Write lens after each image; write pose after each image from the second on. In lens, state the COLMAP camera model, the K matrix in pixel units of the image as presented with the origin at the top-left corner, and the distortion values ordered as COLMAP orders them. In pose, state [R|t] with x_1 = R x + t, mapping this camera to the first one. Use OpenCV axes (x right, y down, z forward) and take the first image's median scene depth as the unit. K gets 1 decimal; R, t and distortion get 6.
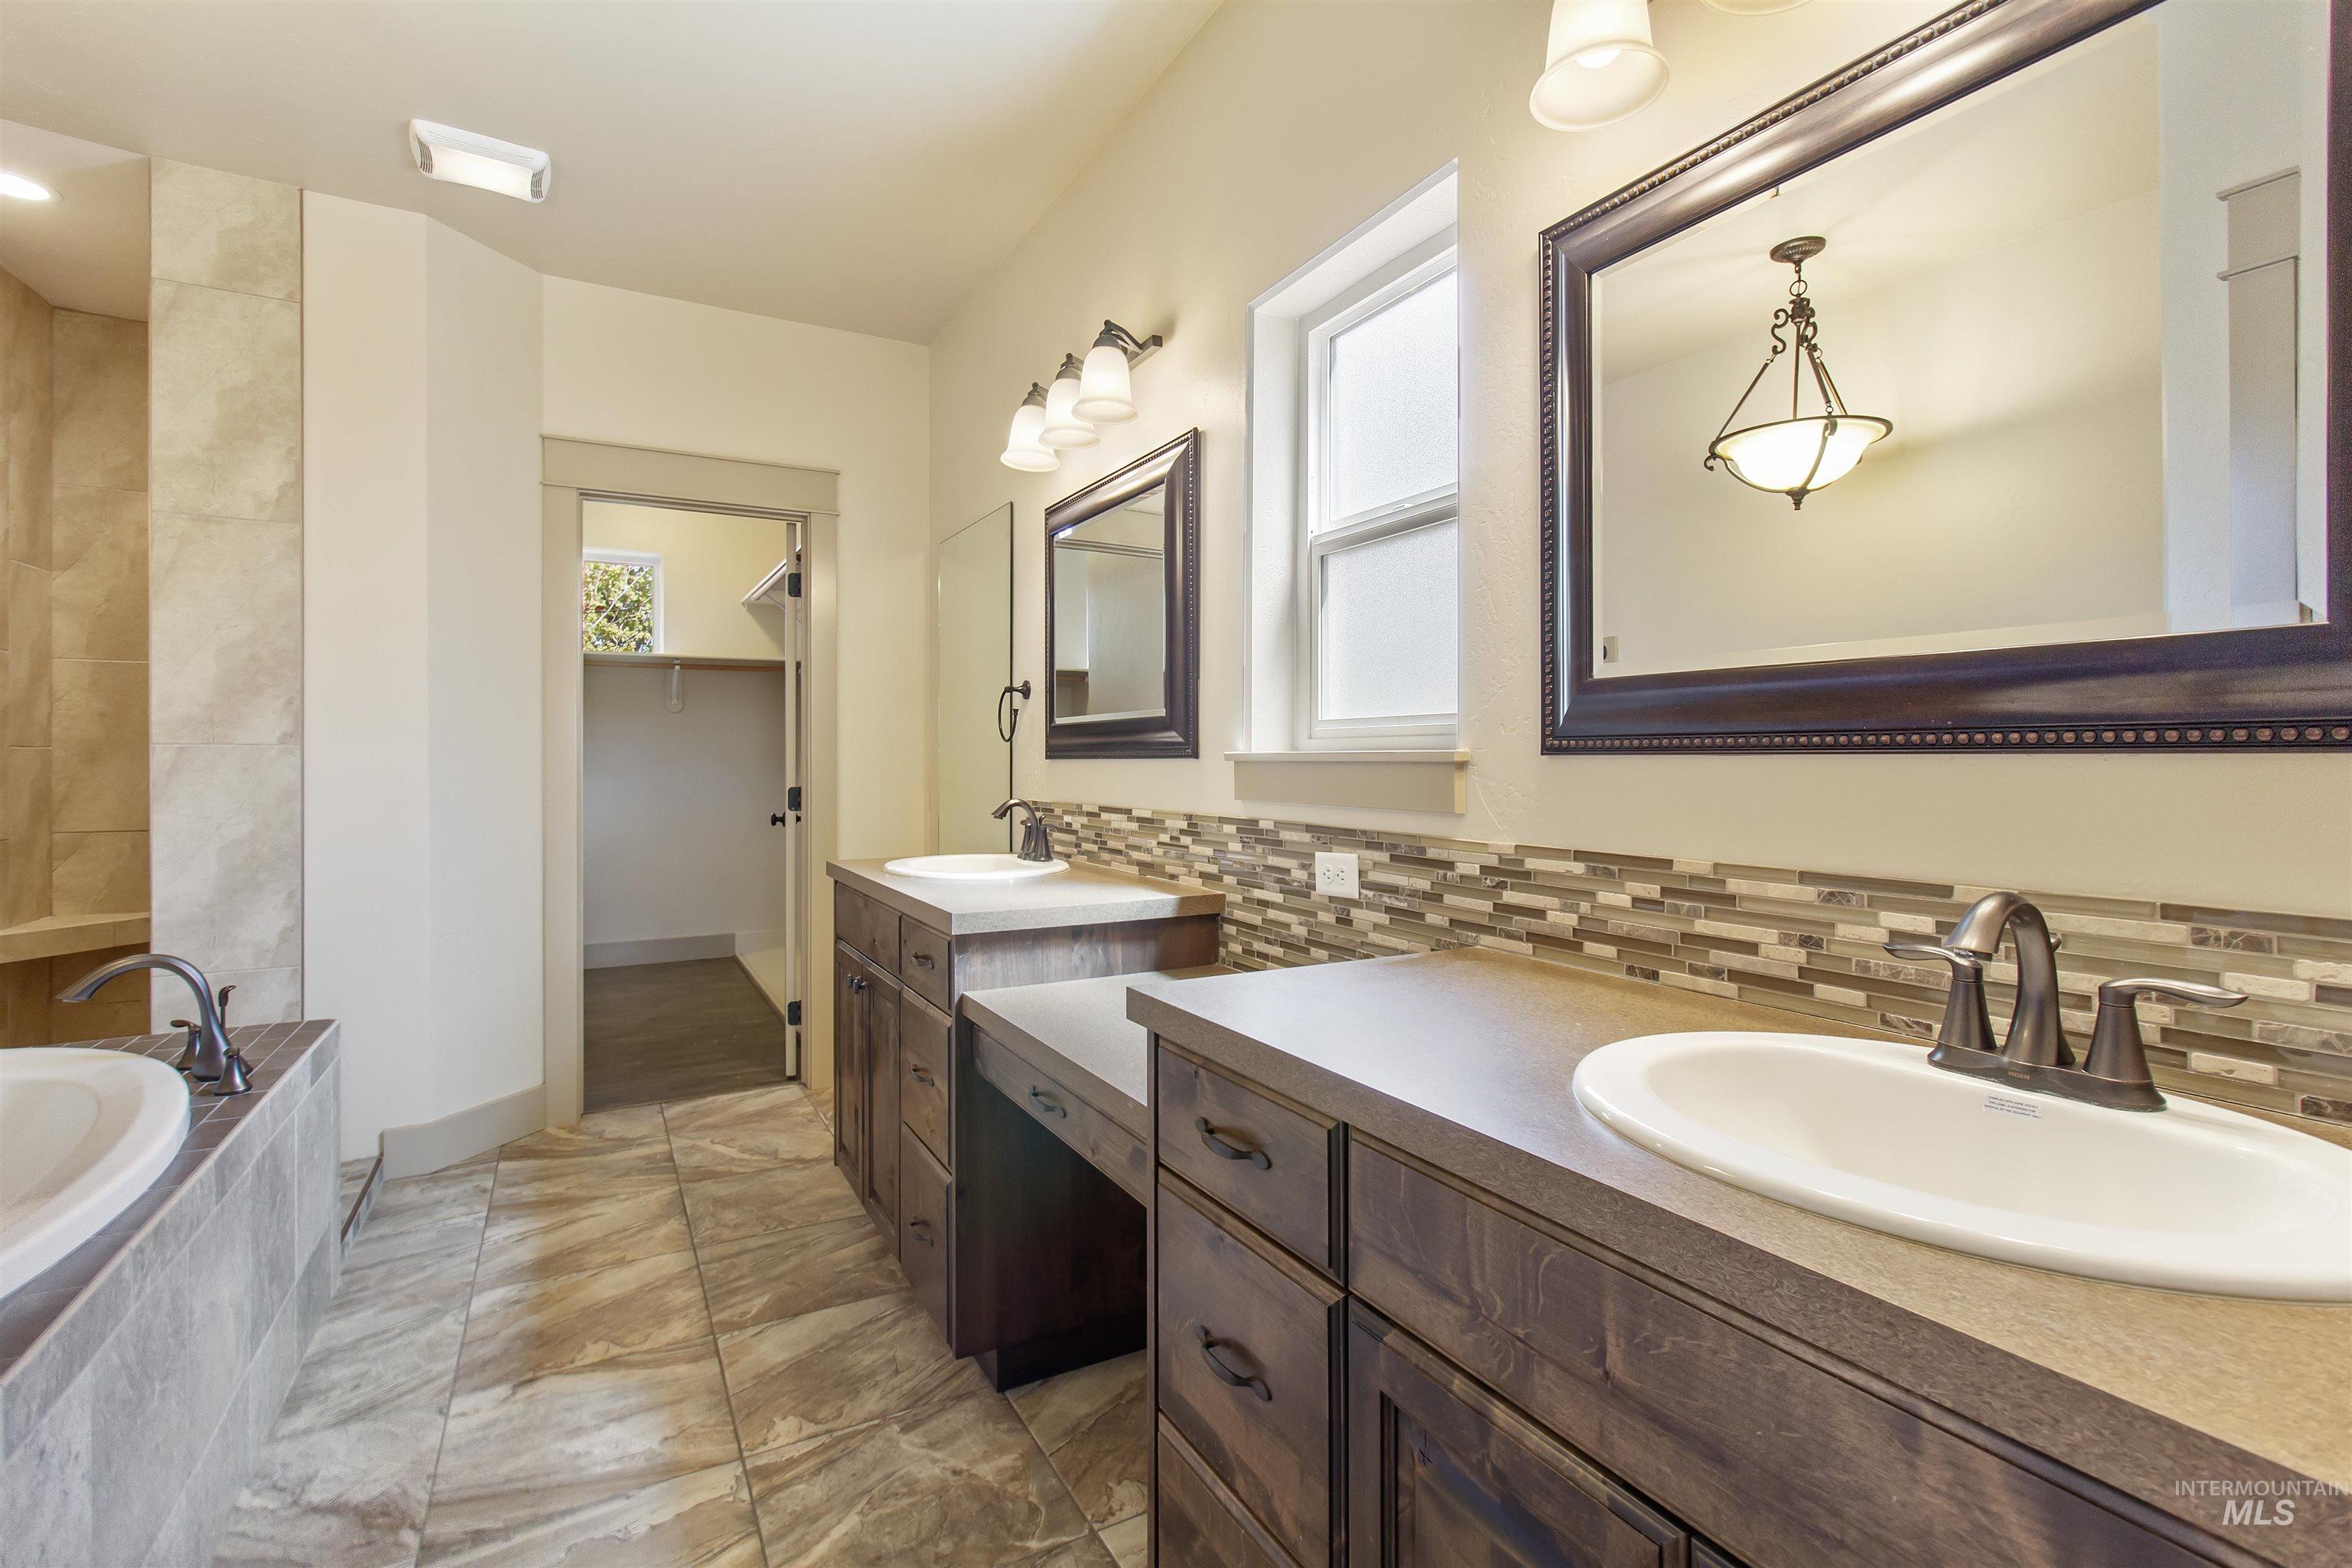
lens RADIAL K [[1089.3, 0, 1175.2], [0, 1089.3, 759.9], [0, 0, 1]] dist [0.003429, 0.000371]
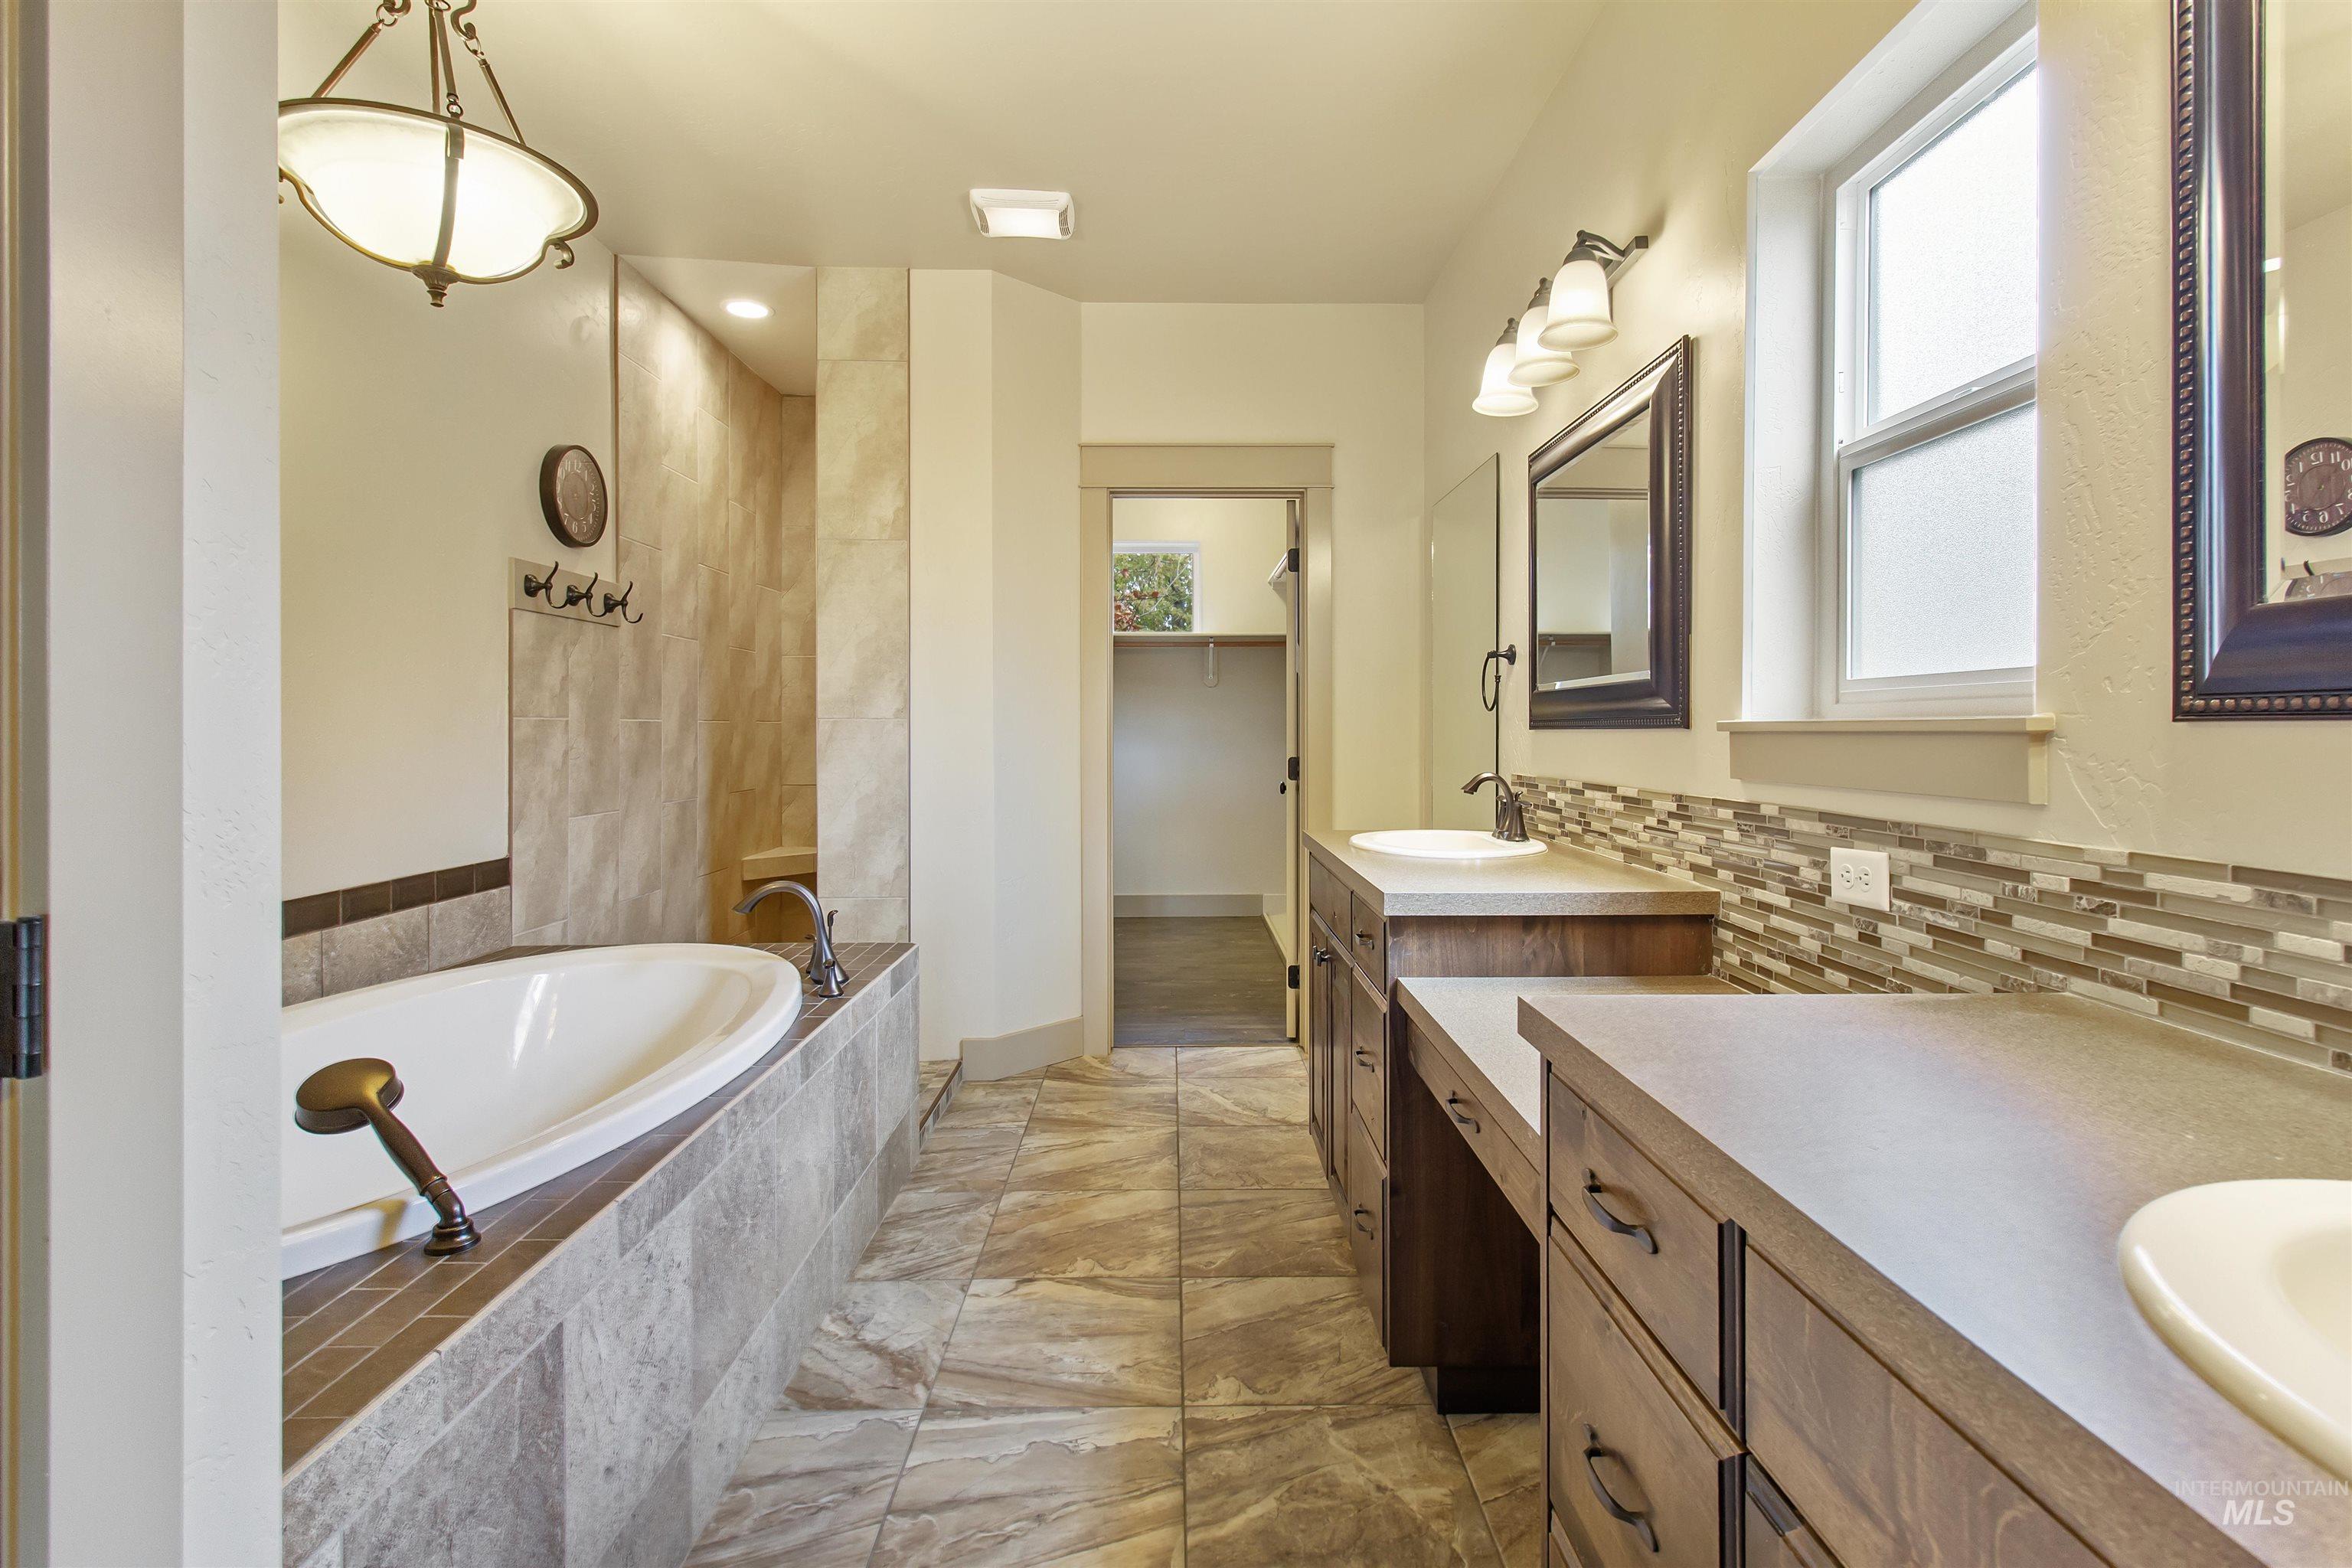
lens RADIAL K [[1089.3, 0, 1189.8], [0, 1089.3, 733.2], [0, 0, 1]] dist [0.003429, 0.000371]
pose [[0.882560, 0.000609, -0.470200, 0.088453], [0.000306, 0.999998, 0.001869, 0.000830], [0.470200, -0.001794, 0.882558, 0.087166]]
